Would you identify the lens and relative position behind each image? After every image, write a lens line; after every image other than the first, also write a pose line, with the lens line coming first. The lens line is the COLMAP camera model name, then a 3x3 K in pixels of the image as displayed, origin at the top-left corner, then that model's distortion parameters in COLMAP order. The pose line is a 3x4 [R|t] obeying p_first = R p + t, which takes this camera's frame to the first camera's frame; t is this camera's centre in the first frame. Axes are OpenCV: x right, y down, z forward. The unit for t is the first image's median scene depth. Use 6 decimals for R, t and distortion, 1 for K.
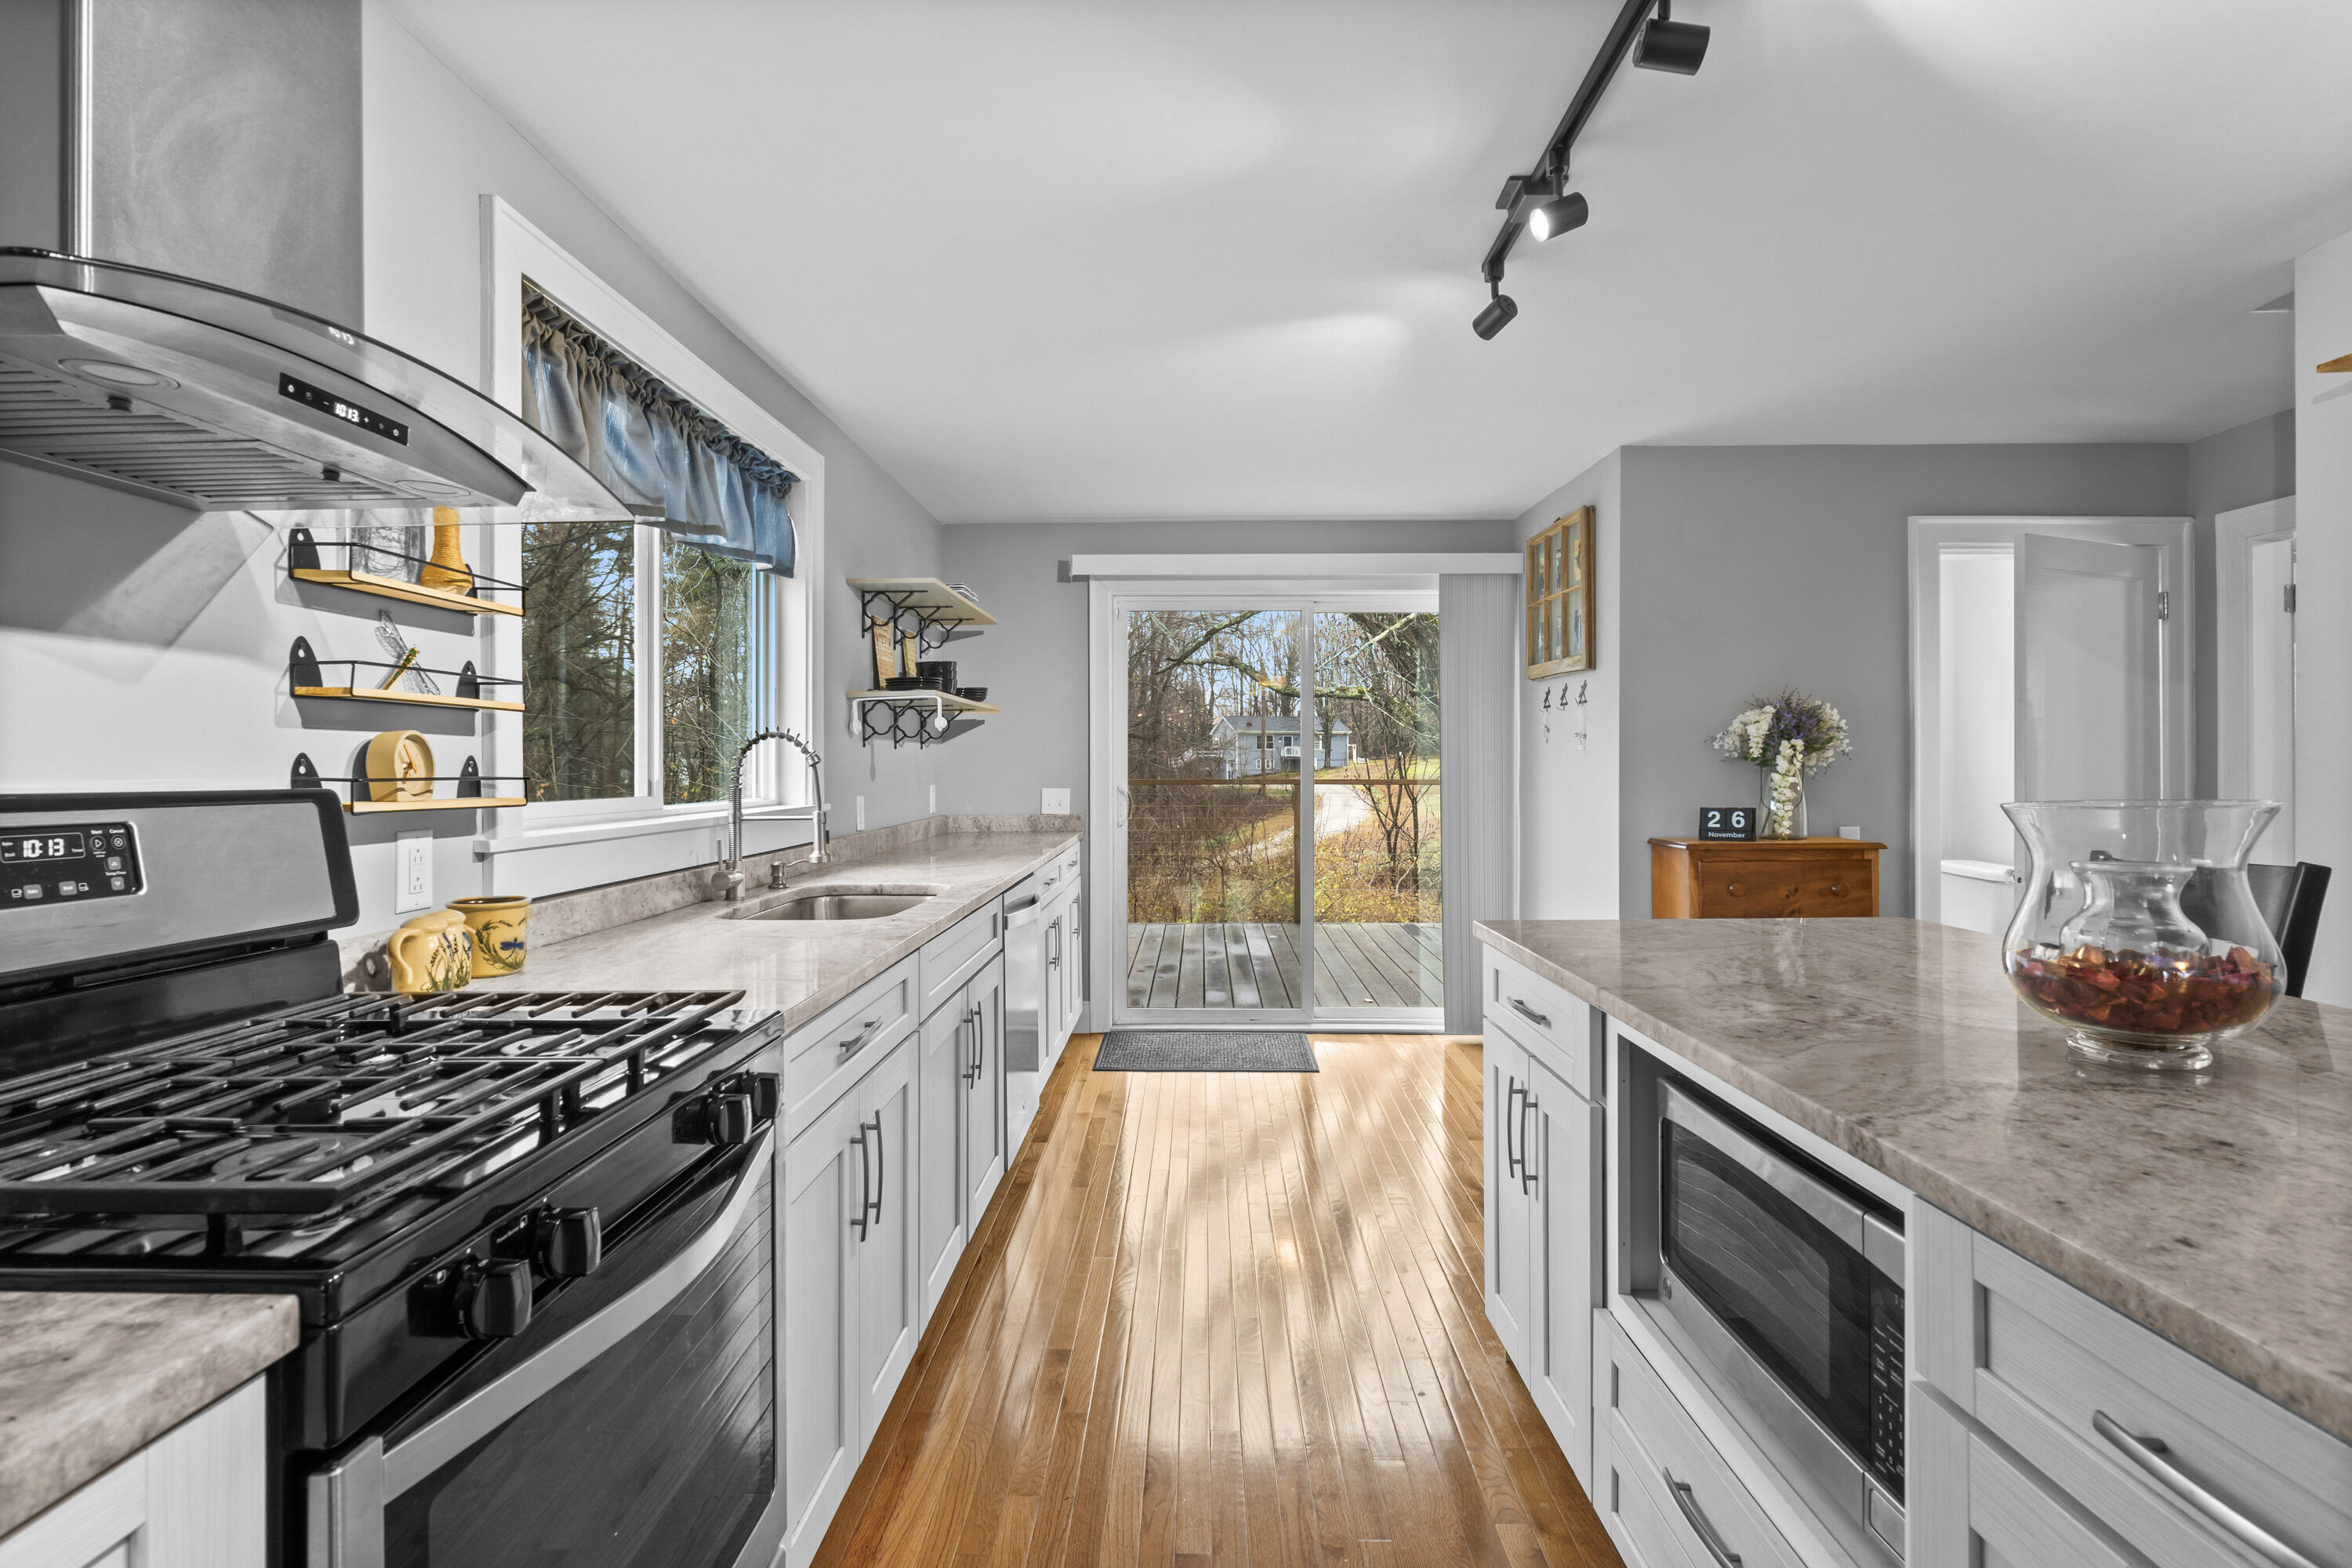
lens RADIAL K [[1128.8, 0, 1180.6], [0, 1128.8, 770.1], [0, 0, 1]] dist [-0.002695, -0.000558]
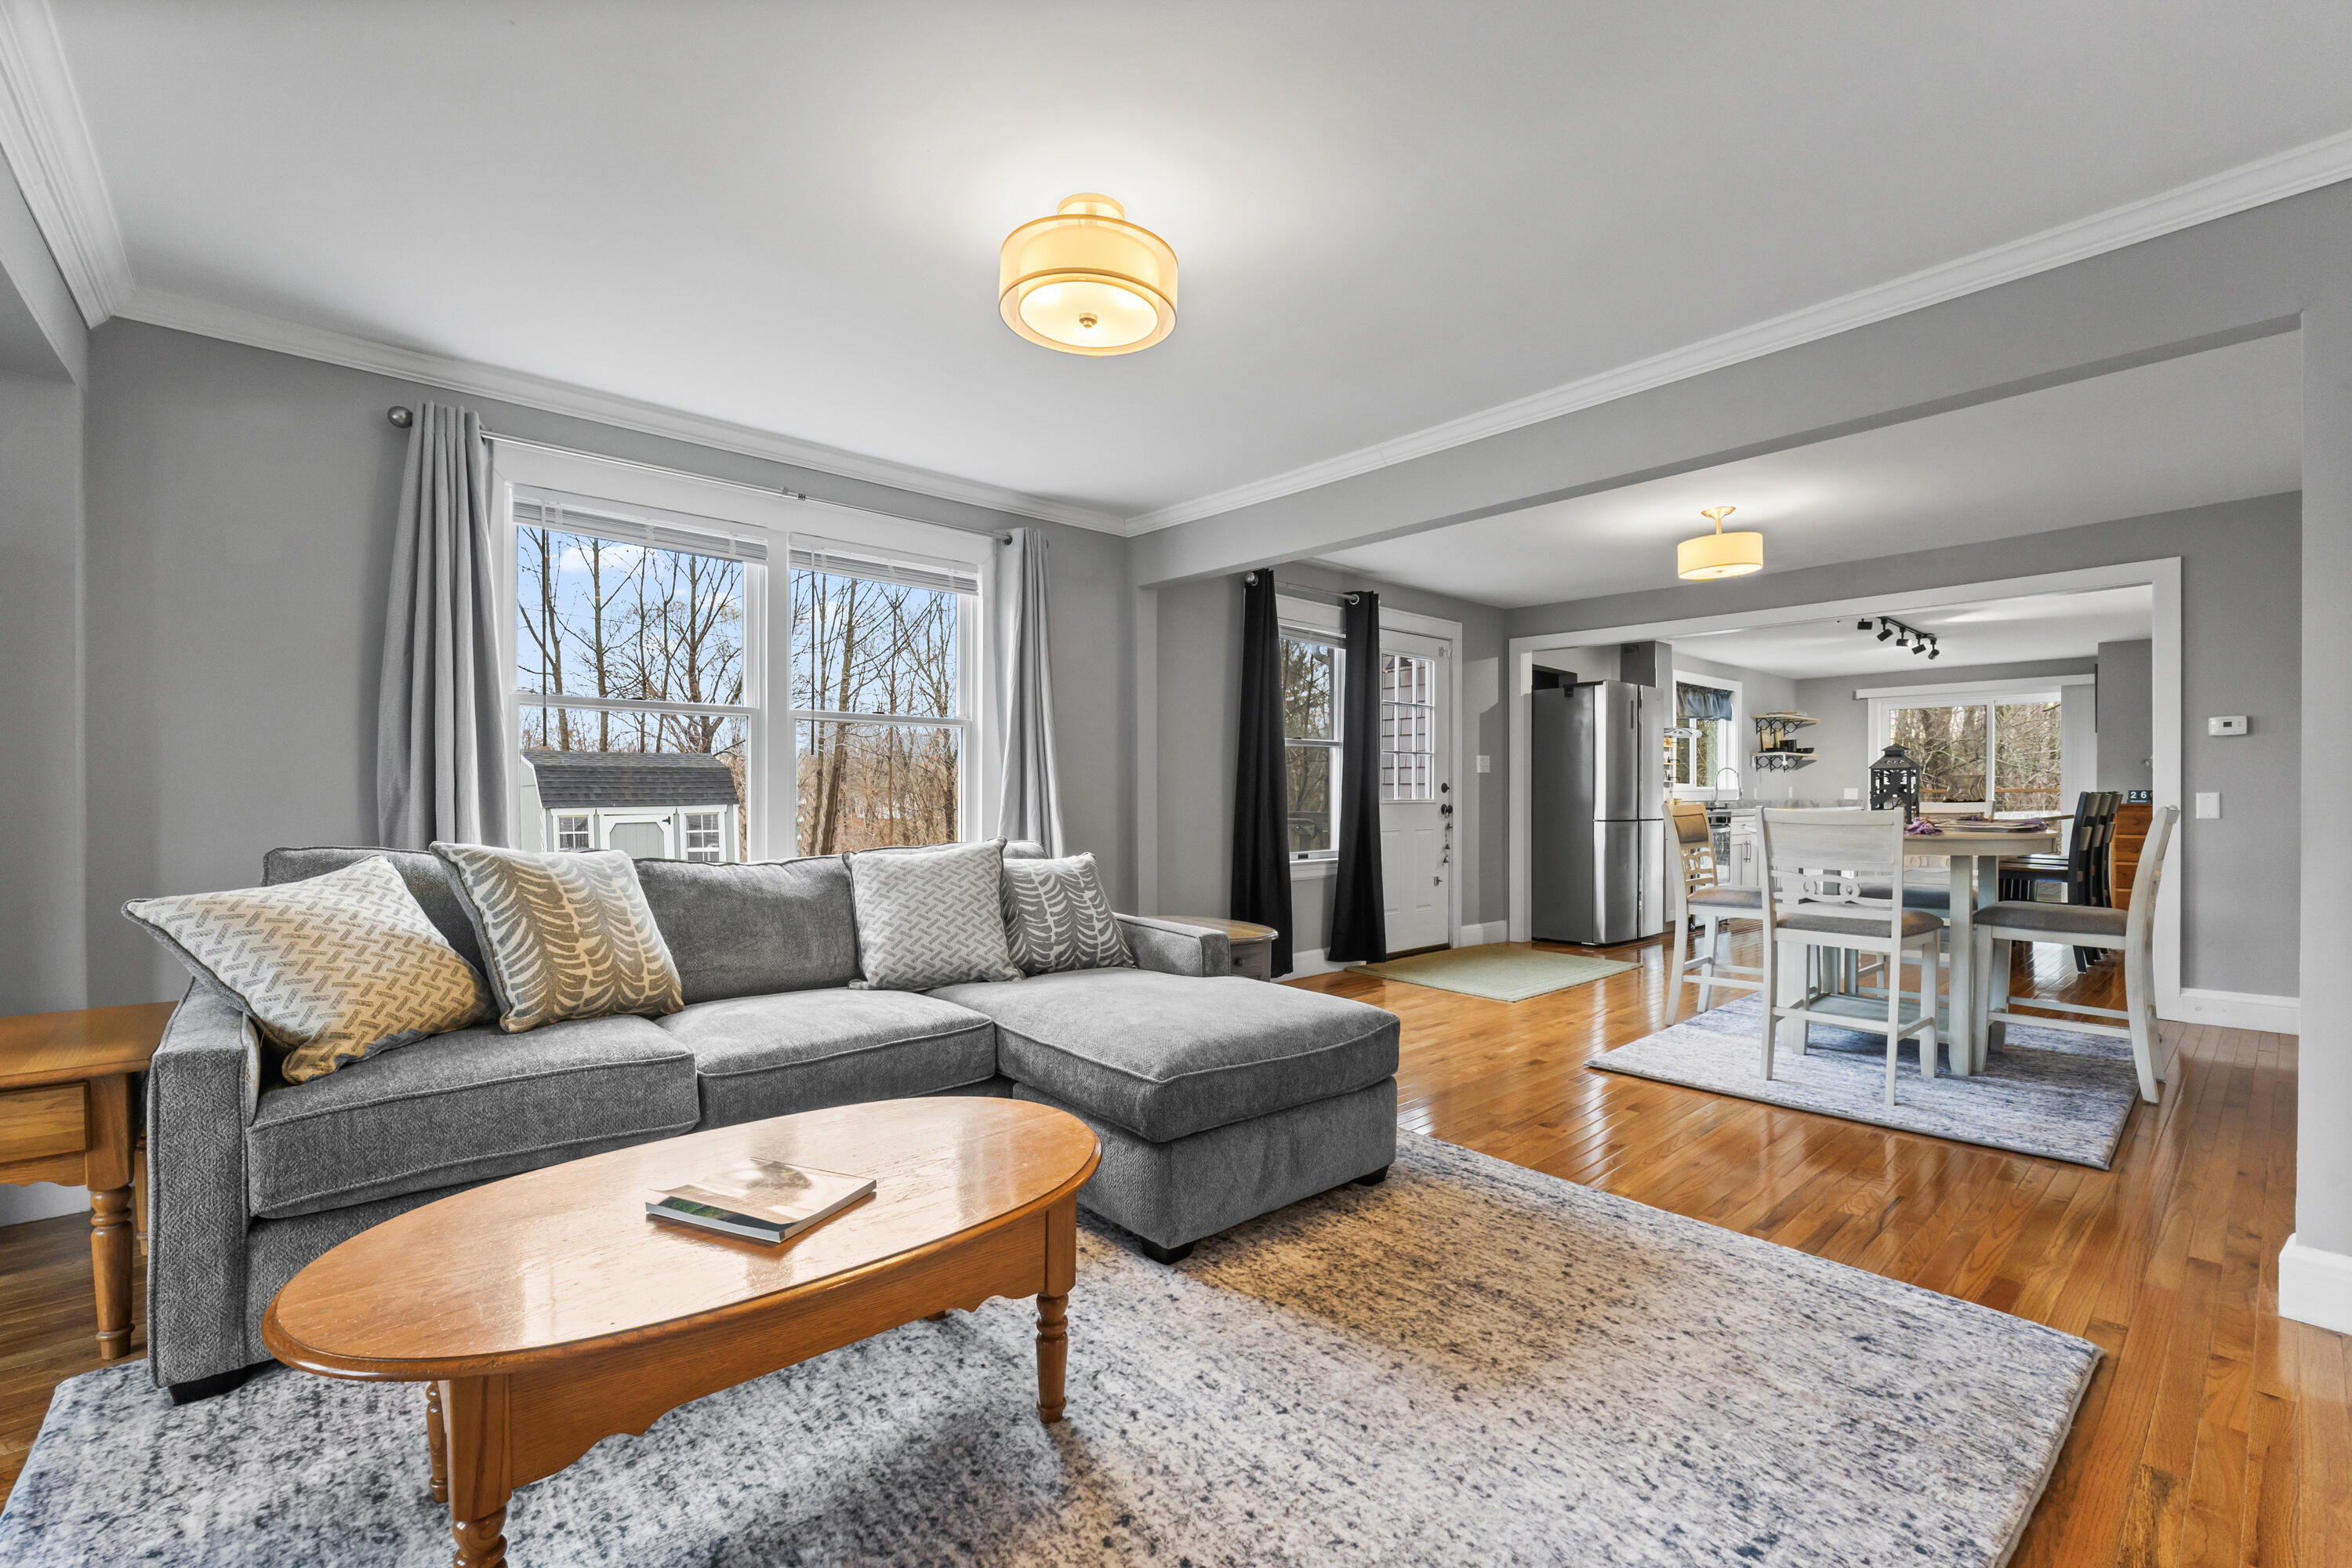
lens RADIAL K [[1009.3, 0, 1176.0], [0, 1009.3, 784.0], [0, 0, 1]] dist [-0.009927, 0.000274]
pose [[0.670043, -0.004397, -0.742309, 0.722932], [-0.006004, 0.999918, -0.011342, 0.055869], [0.742298, 0.012057, 0.669961, -2.090692]]
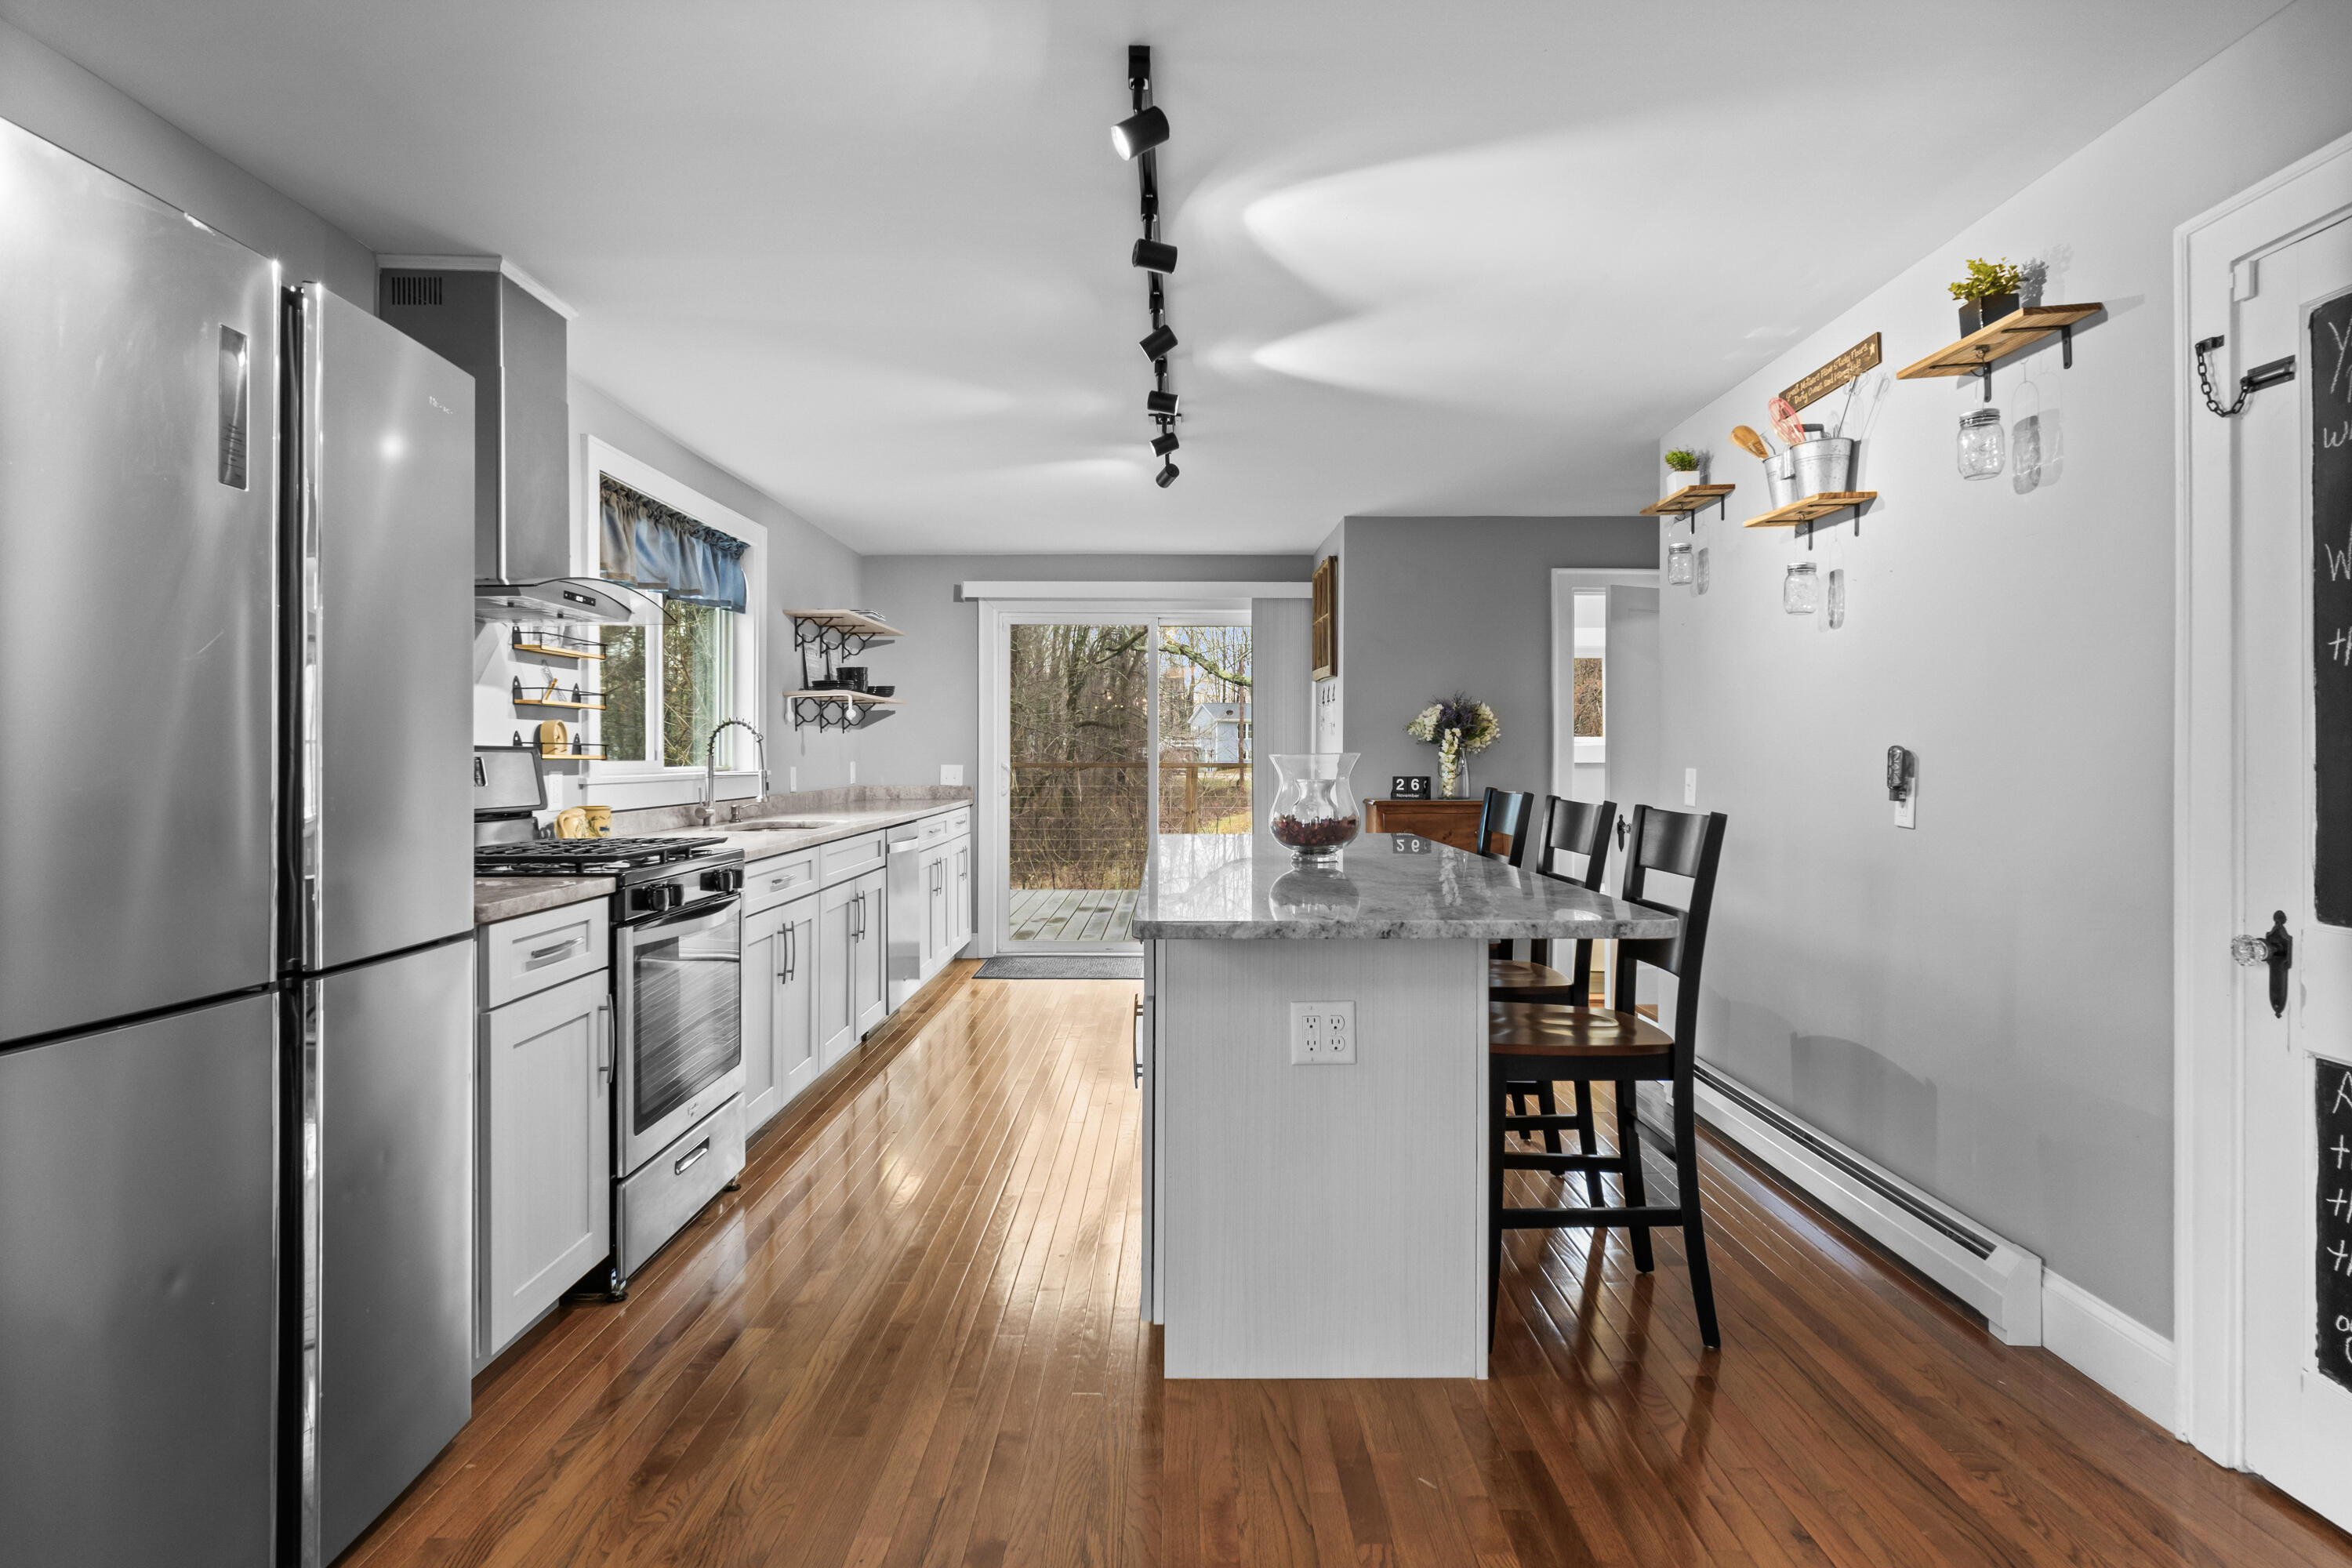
lens RADIAL K [[1233.5, 0, 1183.4], [0, 1233.5, 759.7], [0, 0, 1]] dist [0.002052, 0.000126]
pose [[0.999858, 0.003451, 0.016466, 0.181746], [-0.003430, 0.999993, -0.001316, 0.015951], [-0.016471, 0.001259, 0.999864, -0.556781]]
